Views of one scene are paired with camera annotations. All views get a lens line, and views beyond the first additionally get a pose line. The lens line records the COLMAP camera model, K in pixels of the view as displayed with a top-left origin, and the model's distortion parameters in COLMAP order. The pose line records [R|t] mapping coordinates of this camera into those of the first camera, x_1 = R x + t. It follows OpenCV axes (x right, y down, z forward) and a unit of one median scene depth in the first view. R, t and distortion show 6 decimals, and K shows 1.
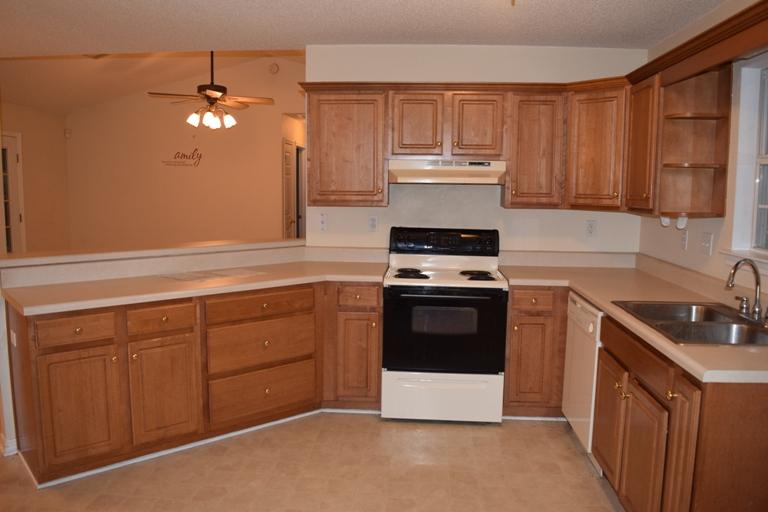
lens RADIAL K [[615.9, 0, 381.7], [0, 615.9, 255.0], [0, 0, 1]] dist [-0.087111, 0.004446]
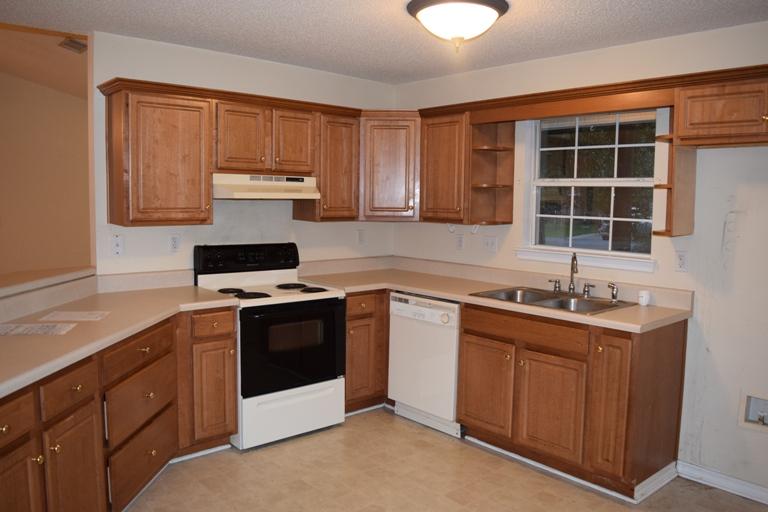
lens RADIAL K [[615.9, 0, 380.8], [0, 615.9, 257.9], [0, 0, 1]] dist [-0.087111, 0.004446]
pose [[0.695460, -0.068326, 0.715309, -0.496896], [0.074967, 0.996936, 0.022340, -0.030910], [-0.714643, 0.038088, 0.698452, 0.188763]]
